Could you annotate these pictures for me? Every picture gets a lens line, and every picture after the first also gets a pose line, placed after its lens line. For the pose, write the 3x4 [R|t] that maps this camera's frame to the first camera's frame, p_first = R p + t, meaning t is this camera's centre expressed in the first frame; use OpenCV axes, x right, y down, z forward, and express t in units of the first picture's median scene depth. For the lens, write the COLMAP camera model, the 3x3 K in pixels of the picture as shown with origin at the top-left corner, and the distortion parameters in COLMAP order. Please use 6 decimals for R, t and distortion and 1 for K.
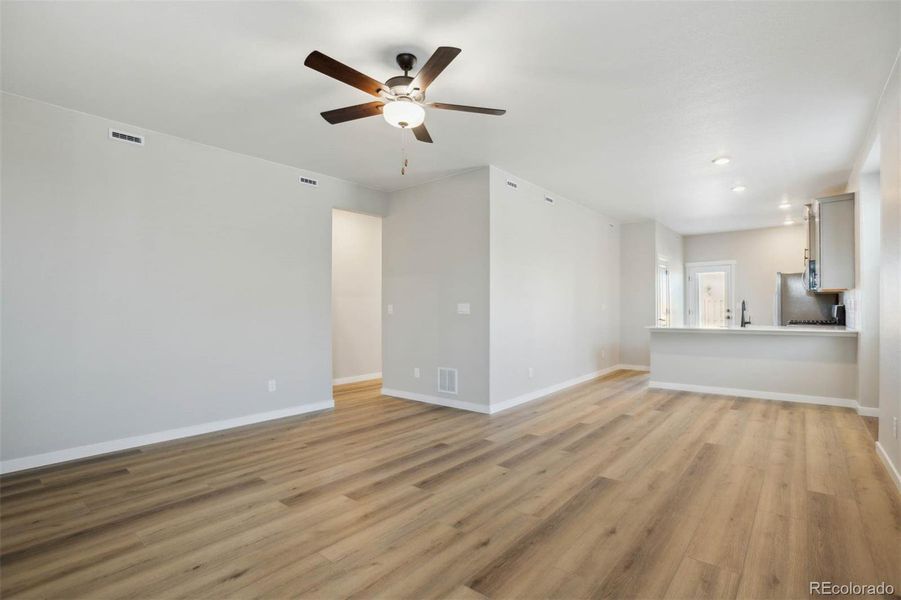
lens RADIAL K [[427.4, 0, 455.0], [0, 427.4, 303.9], [0, 0, 1]] dist [-0.057718, 0.025511]
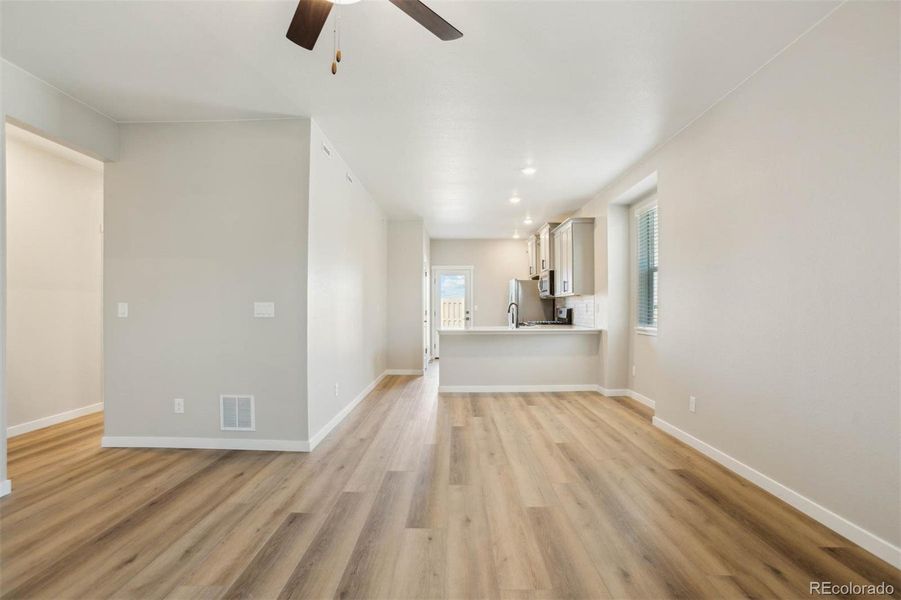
lens RADIAL K [[445.9, 0, 450.9], [0, 445.9, 307.1], [0, 0, 1]] dist [-0.145382, 0.091622]
pose [[0.778654, 0.007760, 0.627406, -0.213050], [-0.011614, 0.999930, 0.002047, 0.002021], [-0.627346, -0.008881, 0.778690, 0.269108]]
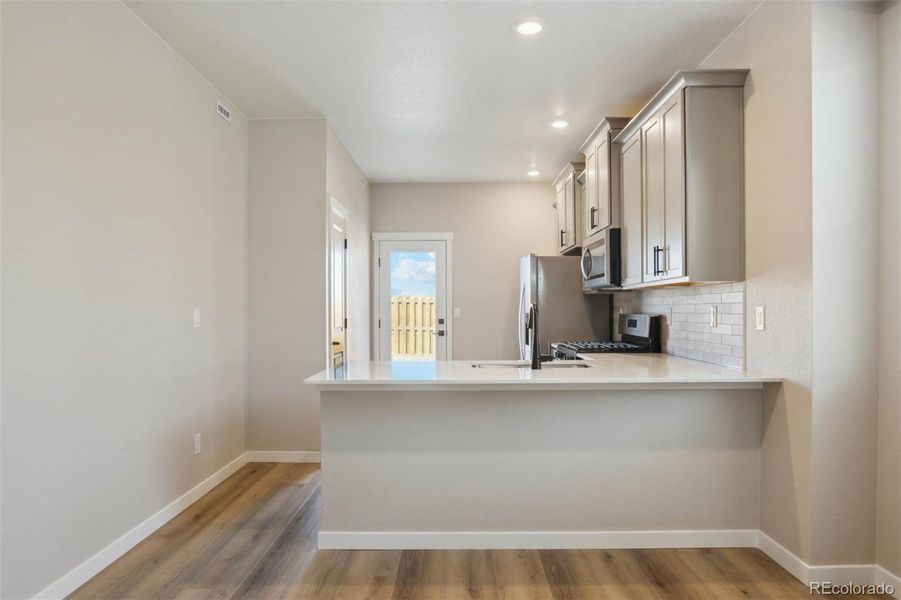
lens RADIAL K [[577.3, 0, 450.0], [0, 577.3, 317.9], [0, 0, 1]] dist [-0.017087, -0.000533]
pose [[0.778471, -0.005620, 0.627655, 0.345495], [-0.007489, 0.999806, 0.018241, -0.005714], [-0.627636, -0.018901, 0.778278, 0.782386]]
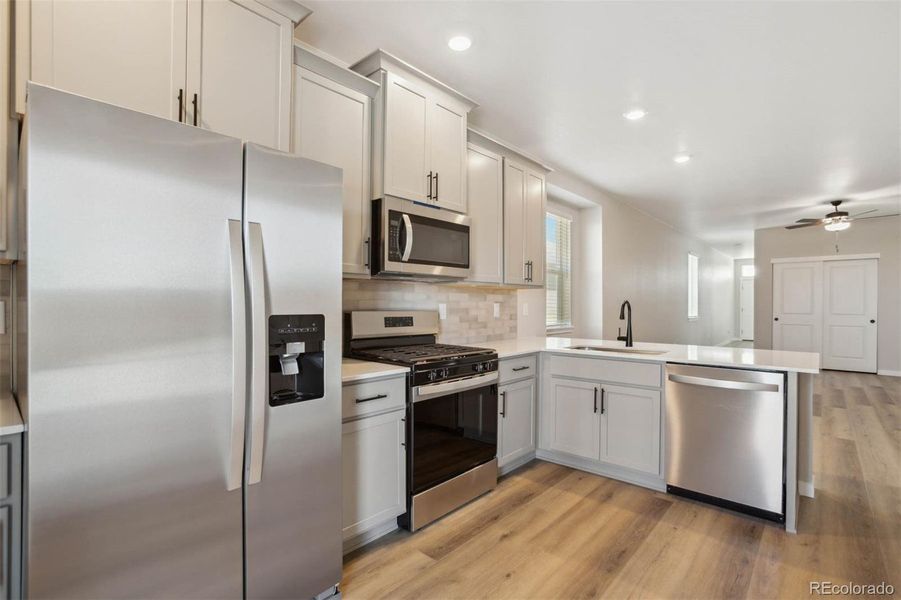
lens RADIAL K [[445.9, 0, 450.9], [0, 445.9, 307.1], [0, 0, 1]] dist [-0.145382, 0.091622]
pose [[-0.999823, 0.003154, 0.018557, 1.204448], [0.003074, 0.999986, -0.004306, 0.002344], [-0.018571, -0.004249, -0.999819, 2.099511]]
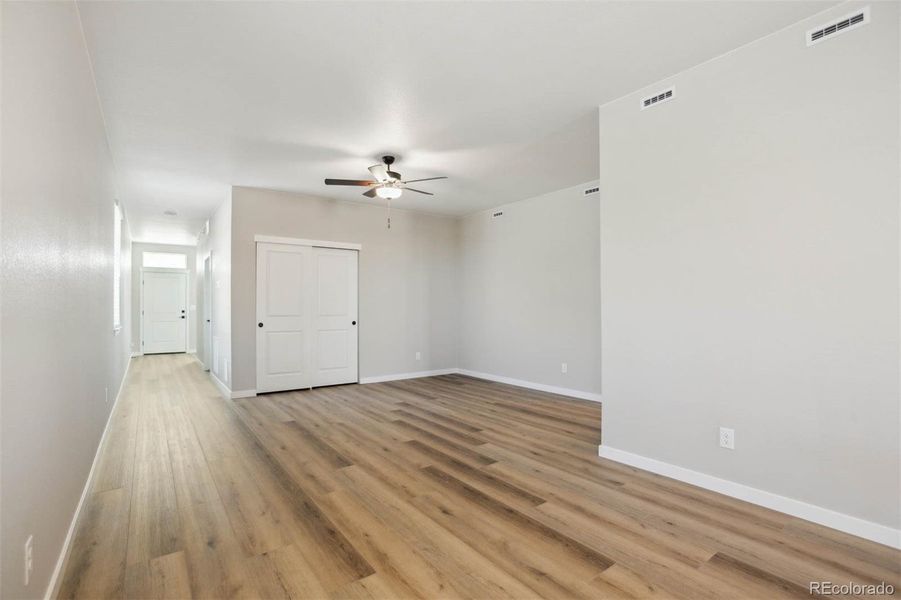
lens RADIAL K [[427.4, 0, 455.0], [0, 427.4, 303.9], [0, 0, 1]] dist [-0.057718, 0.025511]
pose [[-0.235406, -0.000236, -0.971897, 0.862516], [0.015698, 0.999869, -0.004045, 0.003766], [0.971770, -0.016209, -0.235371, 0.977226]]
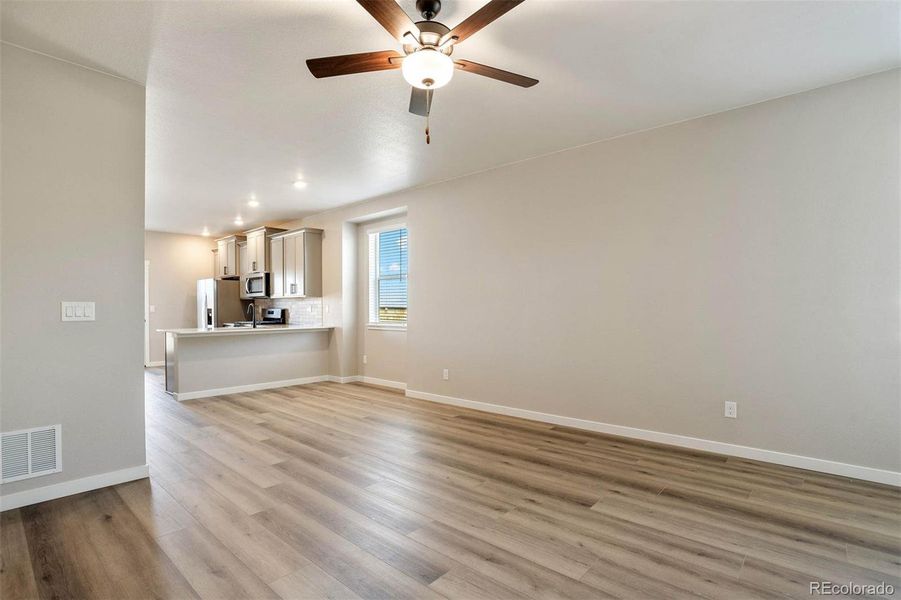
lens RADIAL K [[438.8, 0, 450.5], [0, 438.8, 300.0], [0, 0, 1]] dist [-0.072467, 0.022849]
pose [[0.042293, 0.025176, 0.998788, -0.562040], [-0.009039, 0.999651, -0.024815, 0.006405], [-0.999064, -0.007979, 0.042506, 0.547167]]
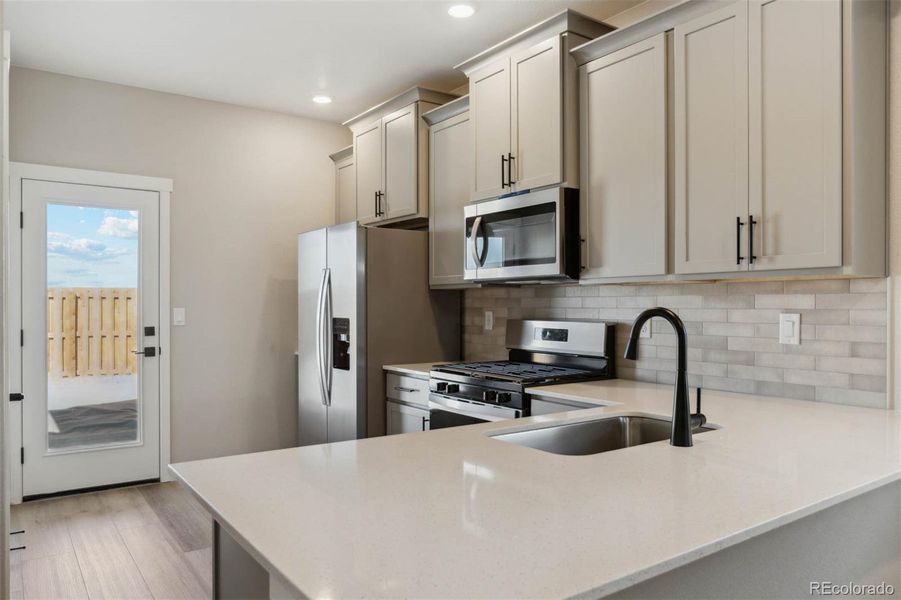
lens RADIAL K [[641.3, 0, 450.5], [0, 641.3, 300.0], [0, 0, 1]] dist [-0.047220, -0.002153]
pose [[0.267070, 0.011319, 0.963611, 0.484062], [-0.011493, 0.999897, -0.008560, -0.013441], [-0.963609, -0.008789, 0.267172, 1.318921]]
